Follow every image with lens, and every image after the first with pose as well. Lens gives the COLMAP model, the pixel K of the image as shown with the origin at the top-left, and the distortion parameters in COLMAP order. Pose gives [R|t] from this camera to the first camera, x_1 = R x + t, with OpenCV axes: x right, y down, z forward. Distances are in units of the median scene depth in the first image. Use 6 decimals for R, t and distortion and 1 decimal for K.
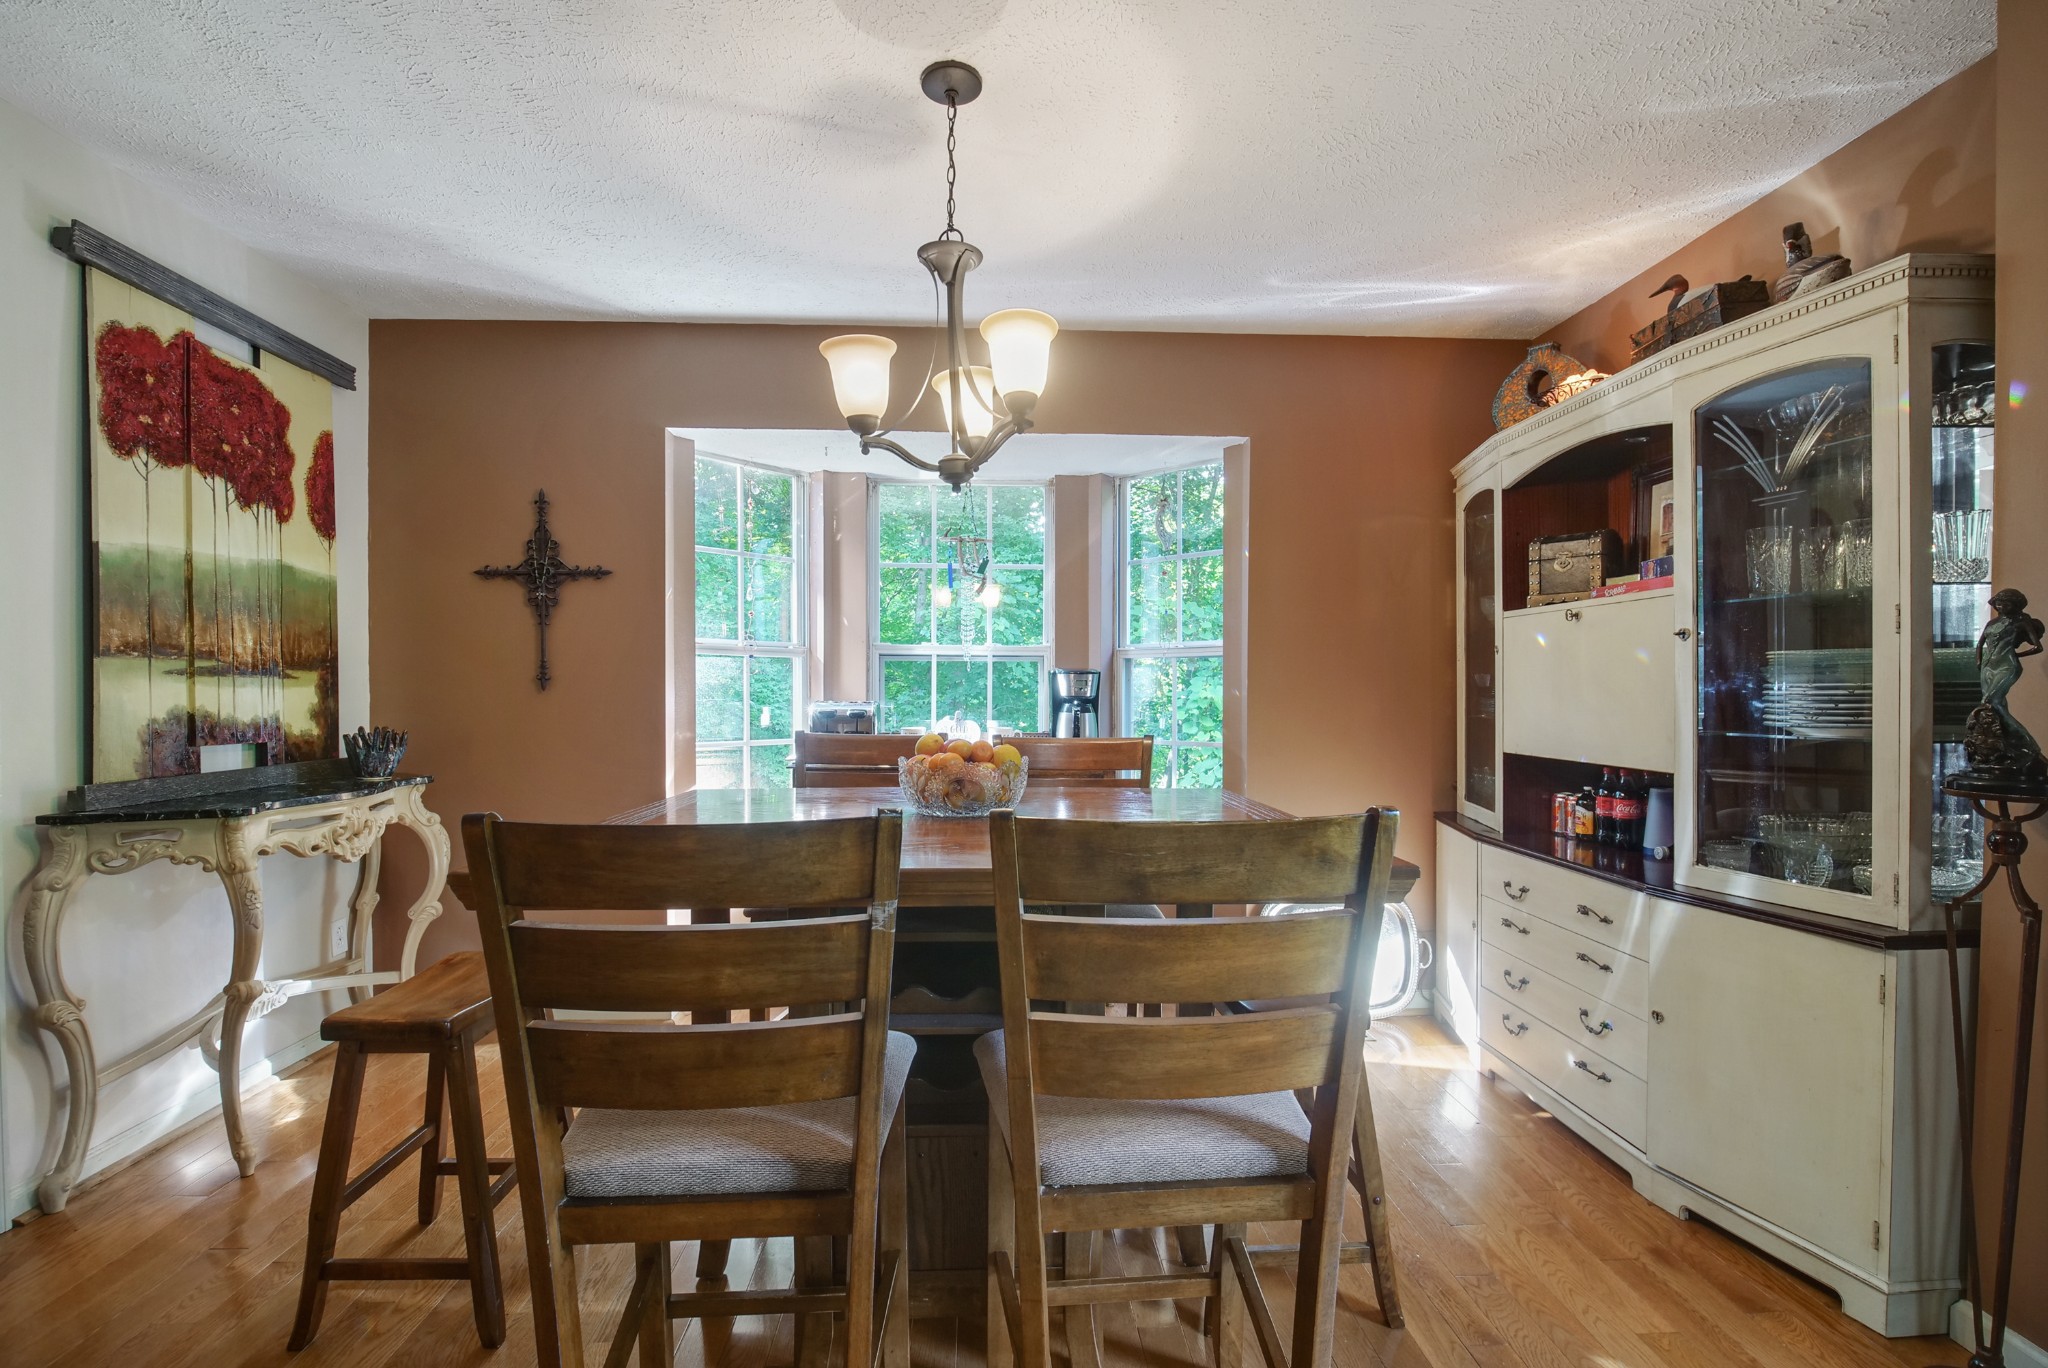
lens RADIAL K [[940.0, 0, 1018.9], [0, 940.0, 678.8], [0, 0, 1]] dist [-0.011713, -0.001414]
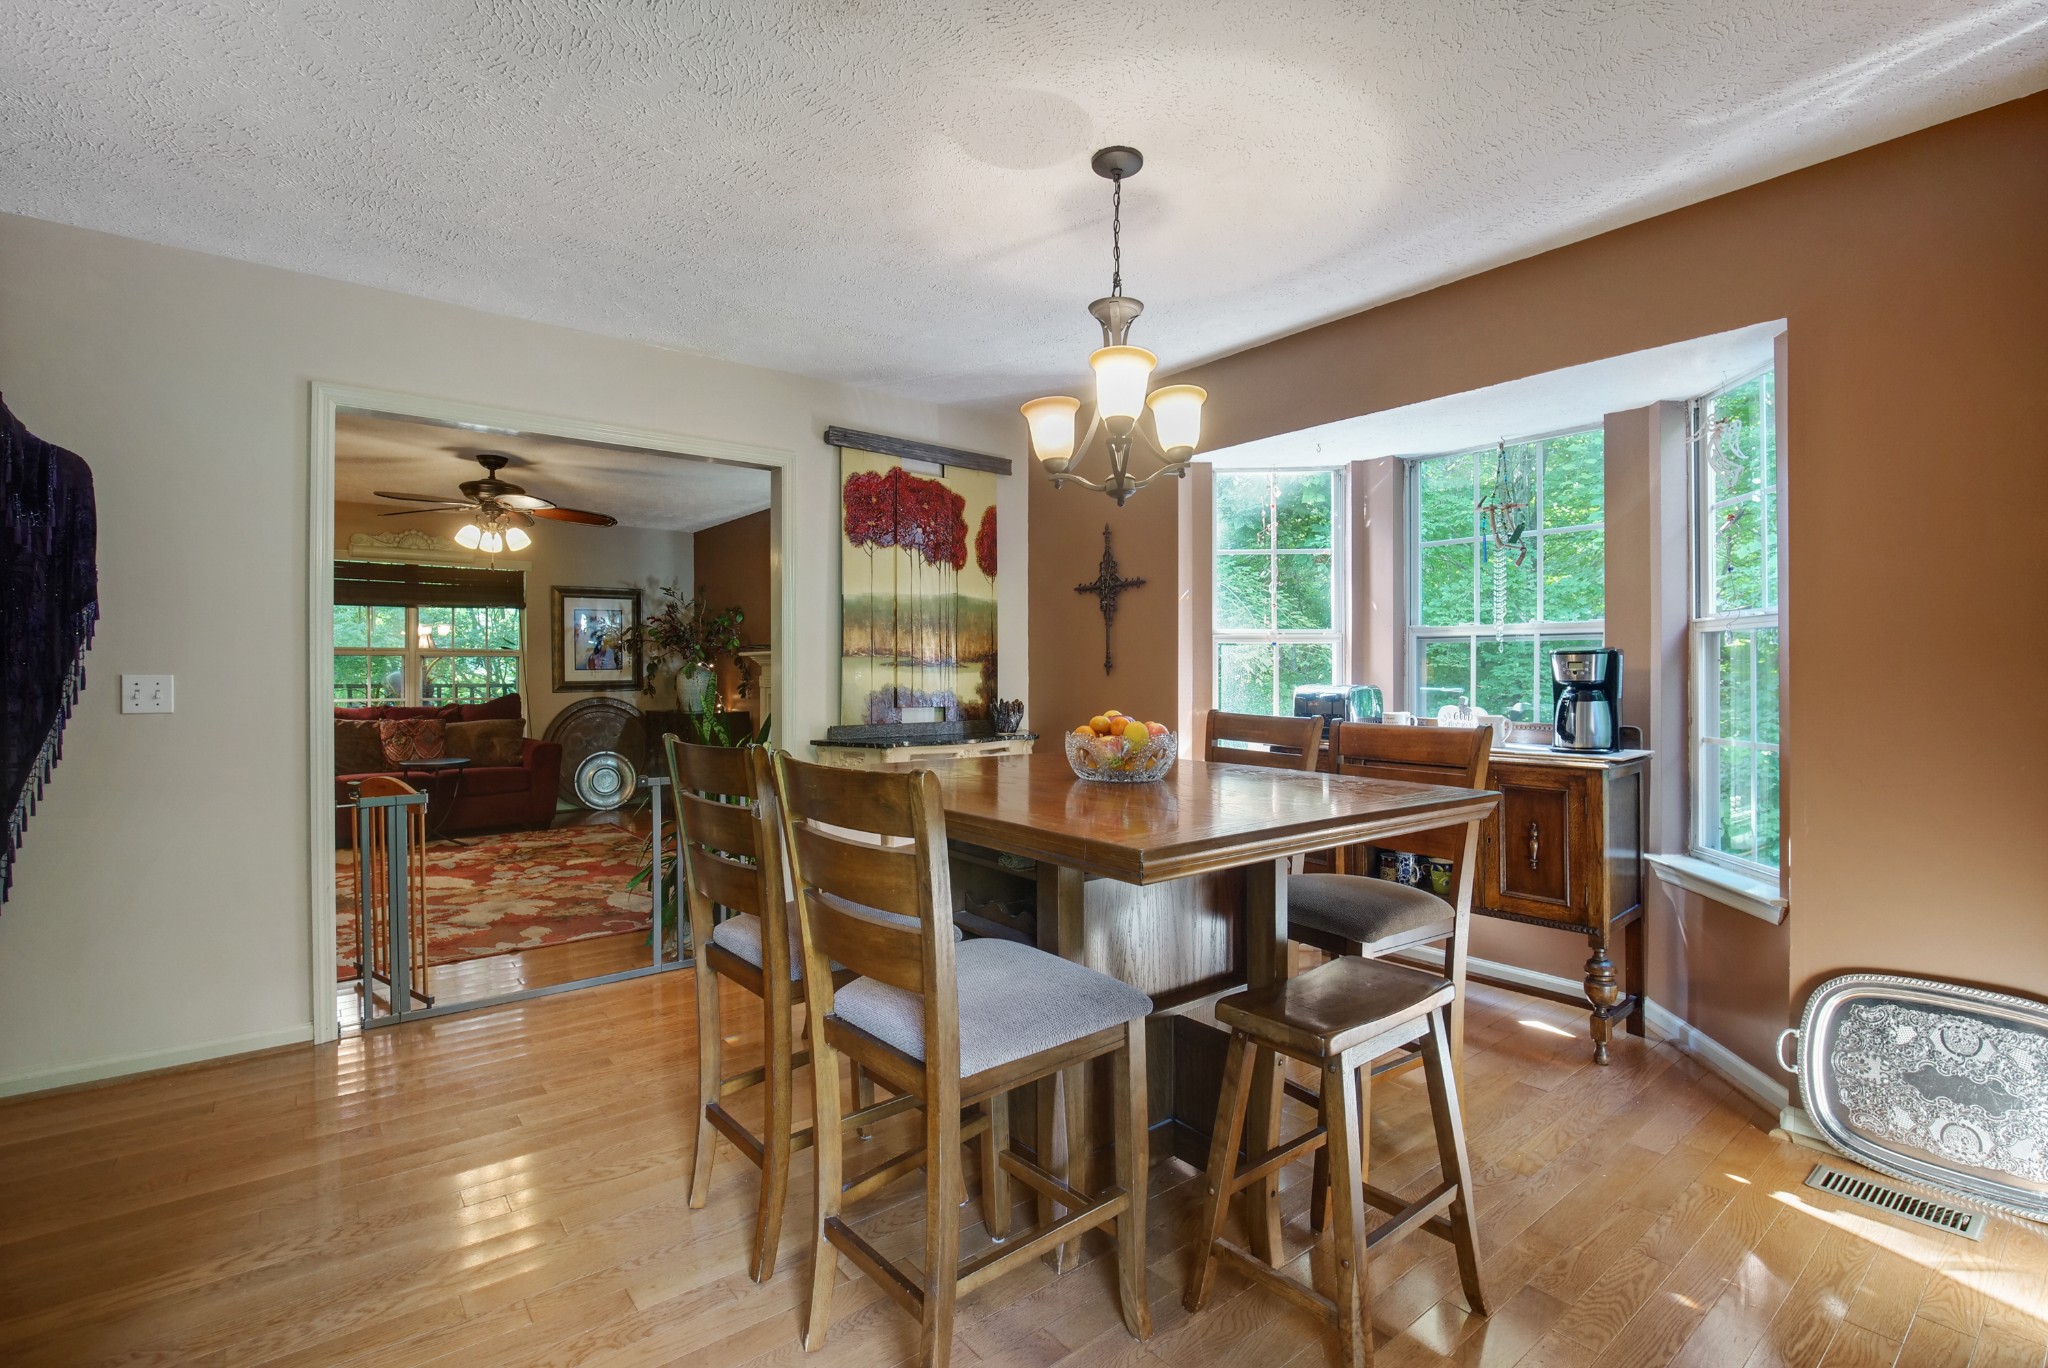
lens RADIAL K [[940.0, 0, 1036.0], [0, 940.0, 641.0], [0, 0, 1]] dist [-0.011713, -0.001414]
pose [[0.592902, -0.029891, -0.804720, 0.587139], [0.010922, 0.999517, -0.029080, 0.002517], [0.805201, 0.008452, 0.592942, 0.157382]]
